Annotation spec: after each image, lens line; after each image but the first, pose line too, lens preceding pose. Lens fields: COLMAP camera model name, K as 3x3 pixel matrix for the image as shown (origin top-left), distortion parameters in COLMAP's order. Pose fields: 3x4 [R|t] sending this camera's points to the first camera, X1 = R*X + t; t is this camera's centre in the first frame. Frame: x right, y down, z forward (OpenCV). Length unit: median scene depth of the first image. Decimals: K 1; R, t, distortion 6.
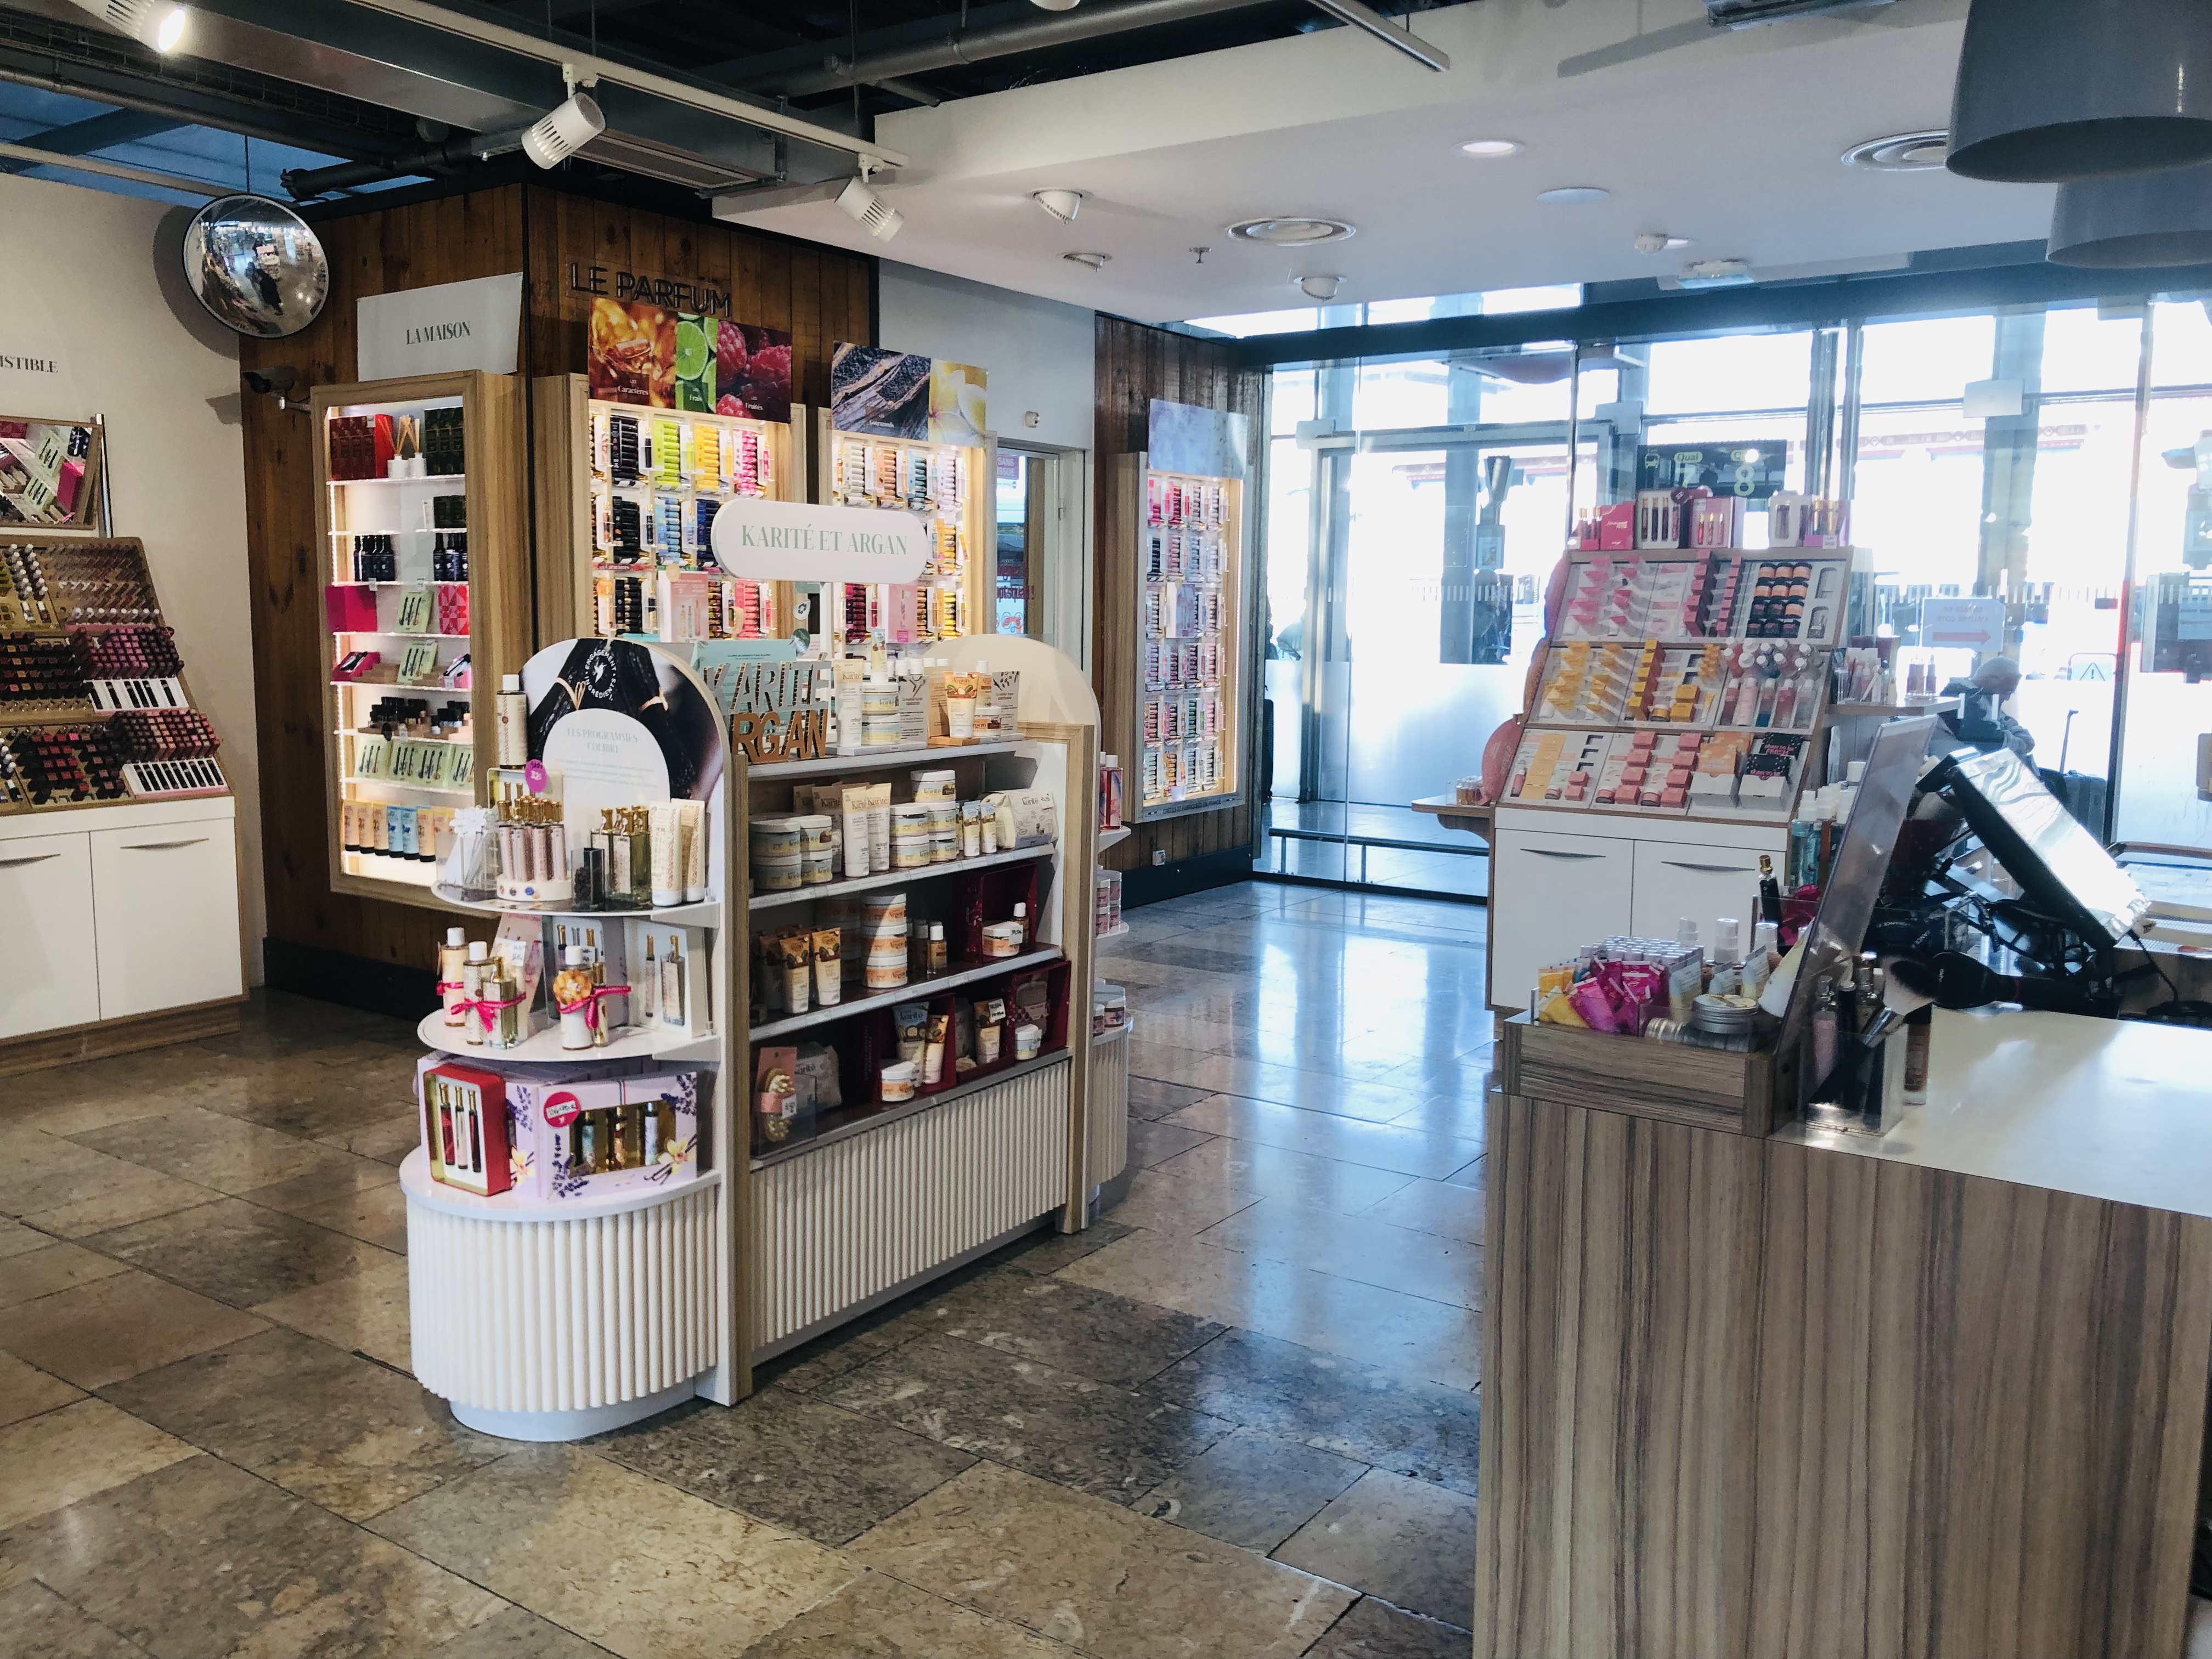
lens RADIAL K [[1786.9, 0, 1106.0], [0, 1786.9, 829.5], [0, 0, 1]] dist [0.058865, -0.079190]
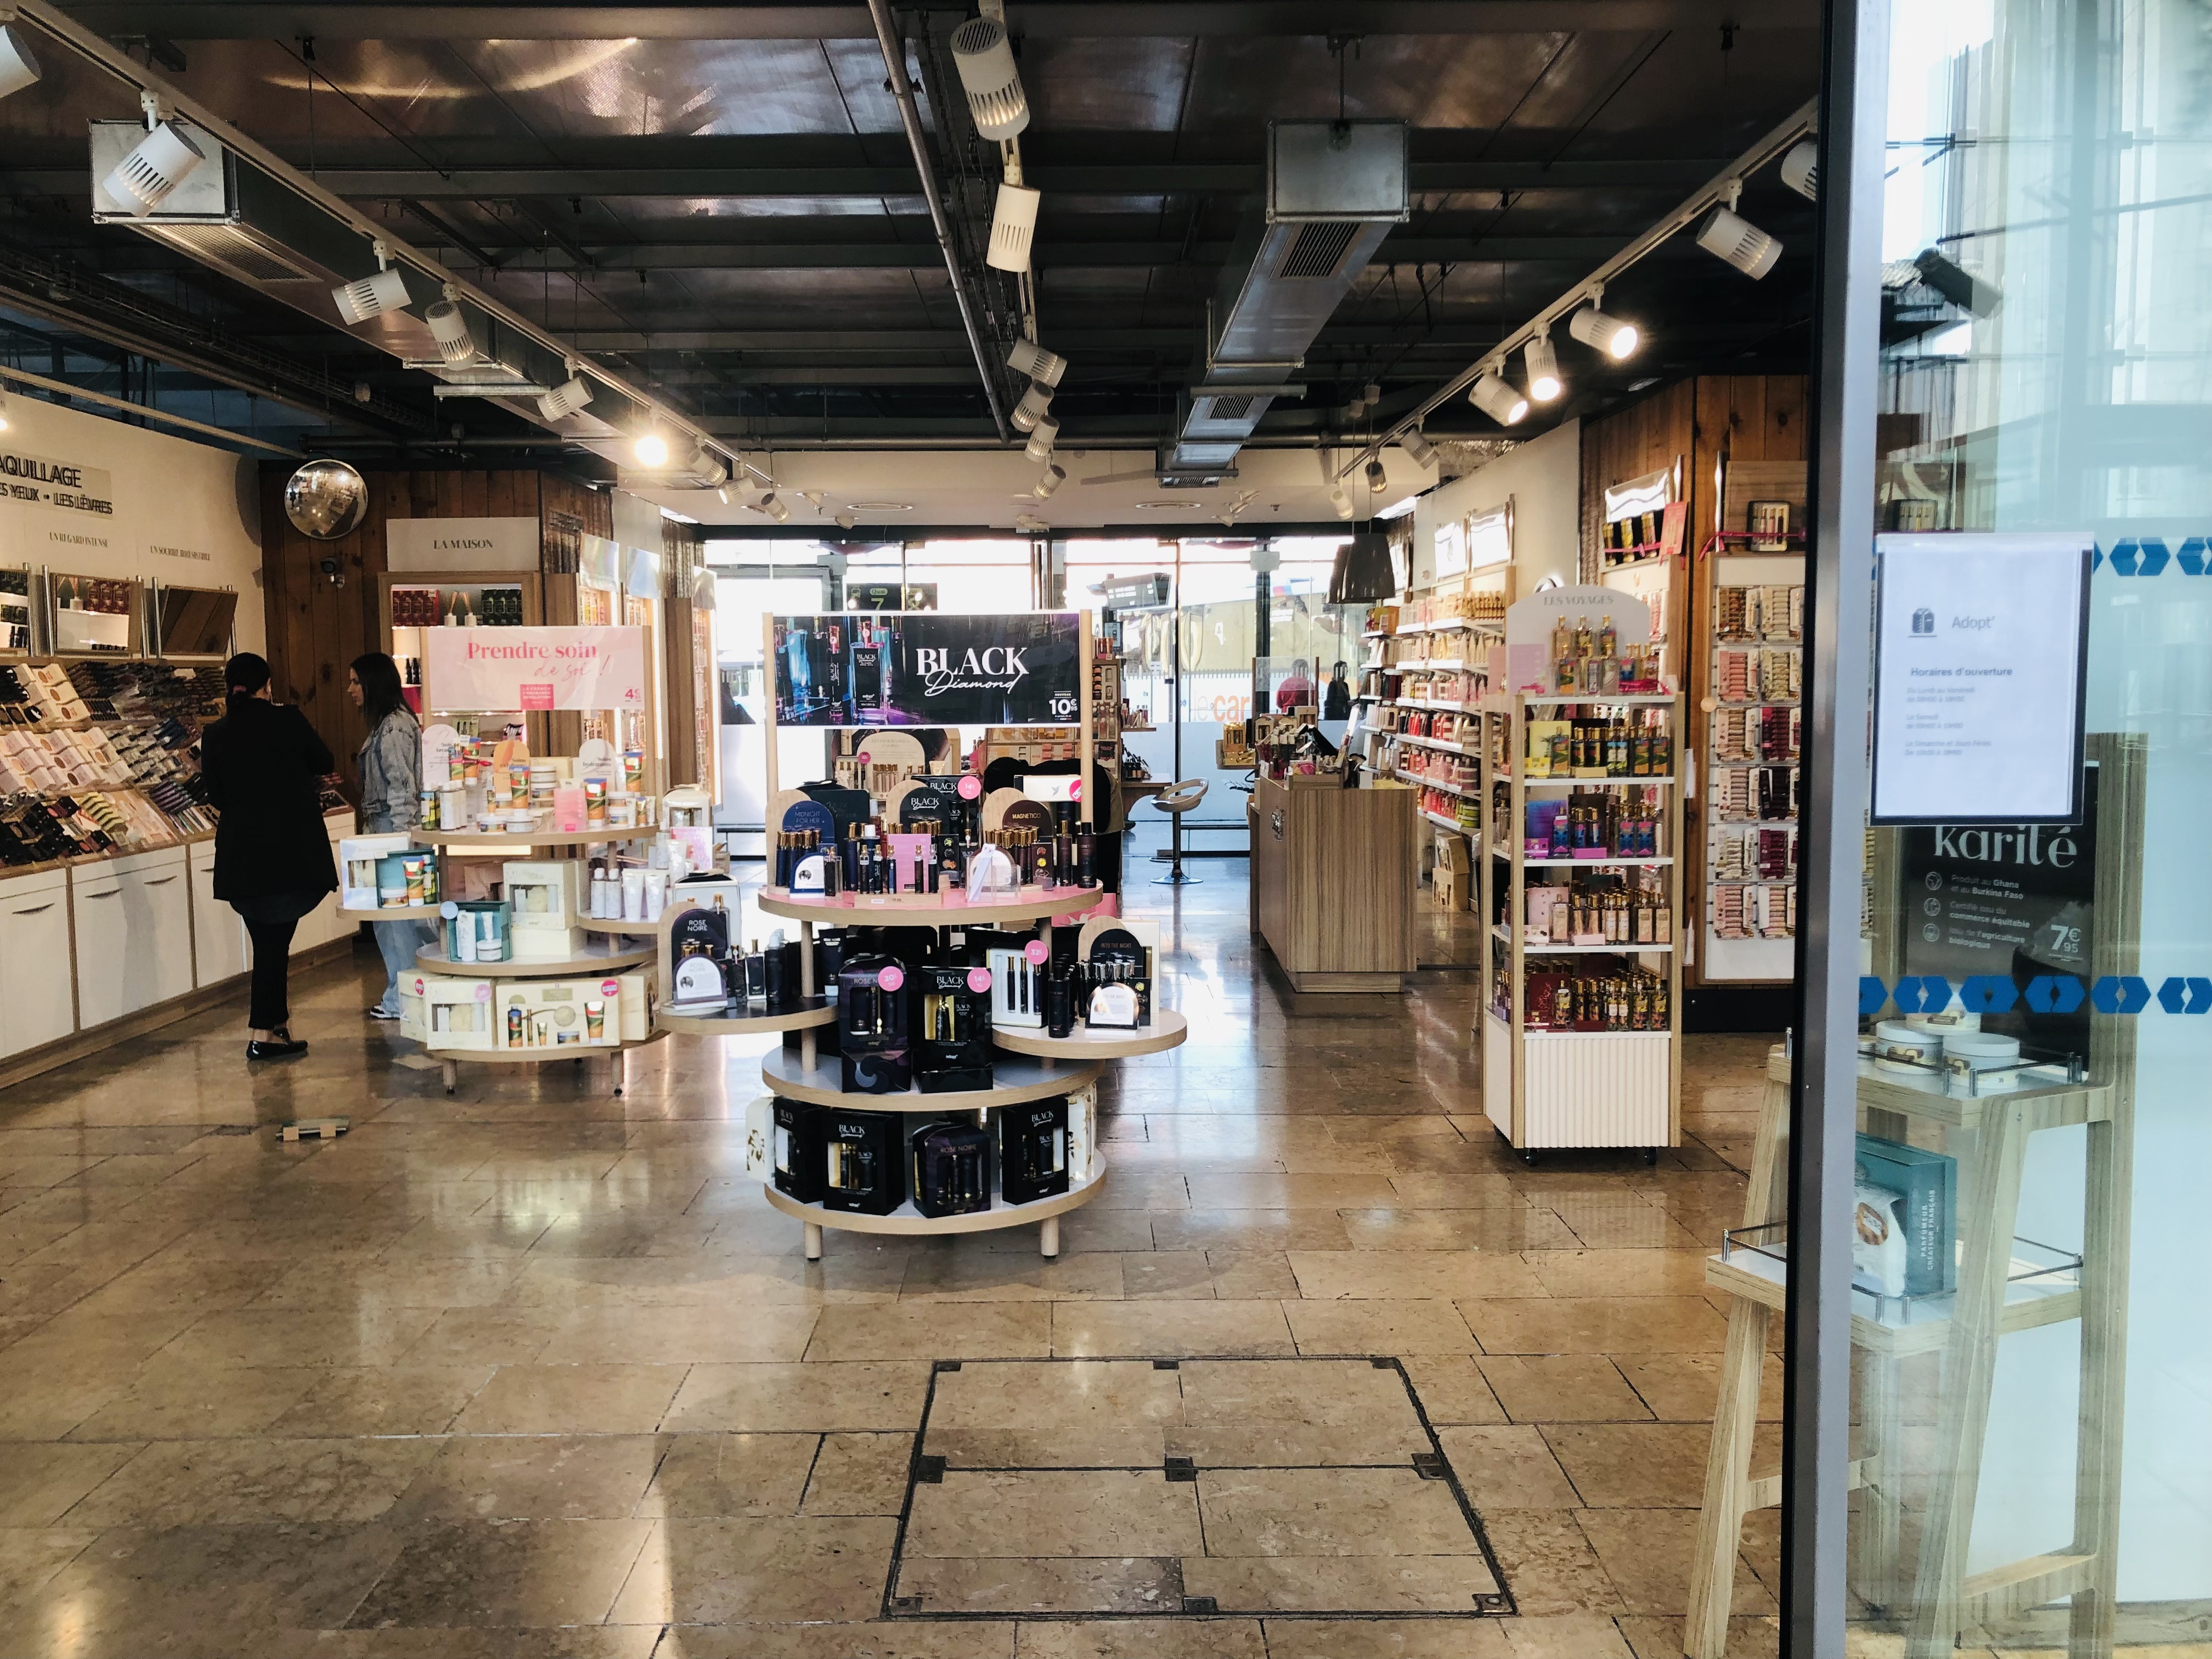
lens RADIAL K [[1801.4, 0, 1106.0], [0, 1801.4, 829.5], [0, 0, 1]] dist [0.048962, -0.053191]
pose [[0.816644, -0.063223, 0.573668, -0.898275], [0.085274, 0.996290, -0.011591, 0.080129], [-0.570807, 0.058385, 0.819006, -0.812655]]
